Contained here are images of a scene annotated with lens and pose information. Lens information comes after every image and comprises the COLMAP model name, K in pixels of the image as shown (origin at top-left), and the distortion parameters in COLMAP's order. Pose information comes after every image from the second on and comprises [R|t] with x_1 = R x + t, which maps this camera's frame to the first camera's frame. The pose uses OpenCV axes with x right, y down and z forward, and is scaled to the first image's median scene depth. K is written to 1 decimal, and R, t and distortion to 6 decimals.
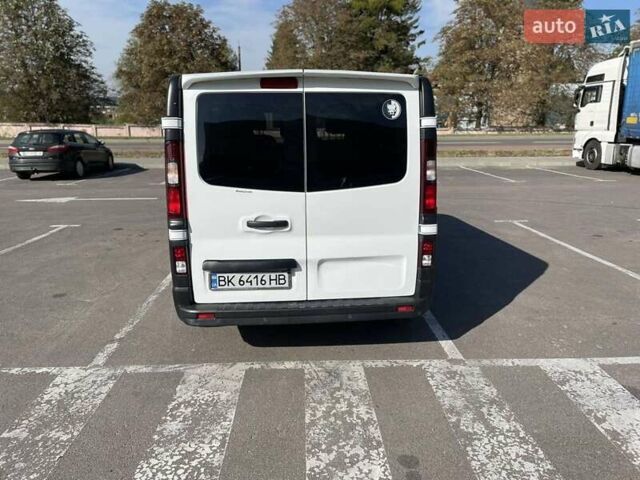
lens RADIAL K [[481.3, 0, 323.5], [0, 481.3, 236.1], [0, 0, 1]] dist [0.033677, -0.057297]
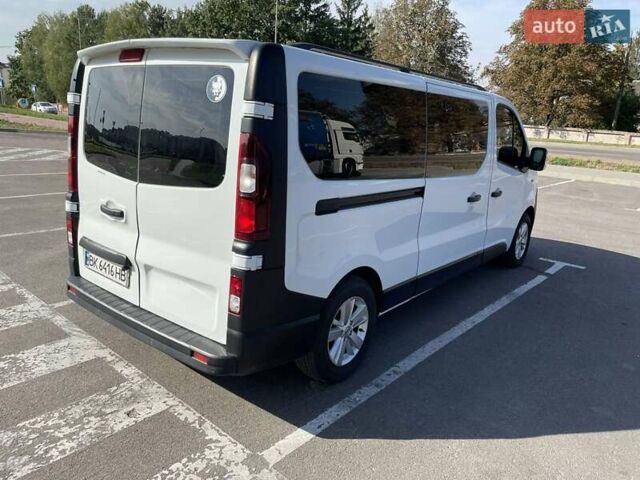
lens RADIAL K [[481.3, 0, 319.6], [0, 481.3, 238.3], [0, 0, 1]] dist [0.033677, -0.057297]
pose [[0.736530, 0.214844, -0.641378, 0.768493], [-0.212901, 0.973655, 0.081662, -0.133138], [0.642026, 0.076403, 0.762867, 0.553789]]
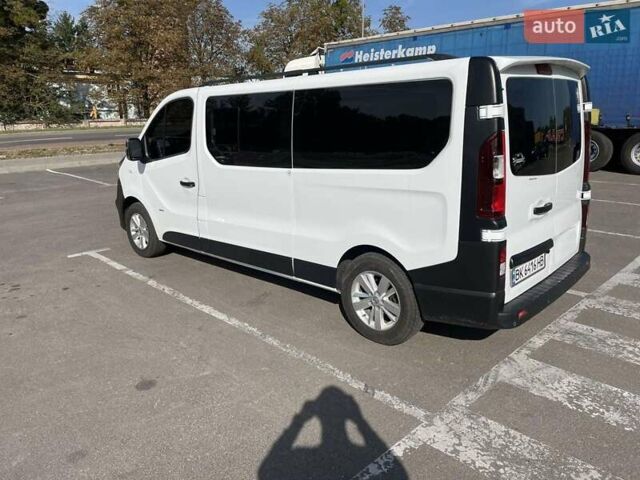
lens RADIAL K [[481.3, 0, 322.3], [0, 481.3, 238.5], [0, 0, 1]] dist [0.033677, -0.057297]
pose [[0.750107, -0.179800, 0.636404, -1.135518], [0.166778, 0.982658, 0.081050, -0.124615], [-0.639941, 0.045342, 0.767086, 0.520649]]
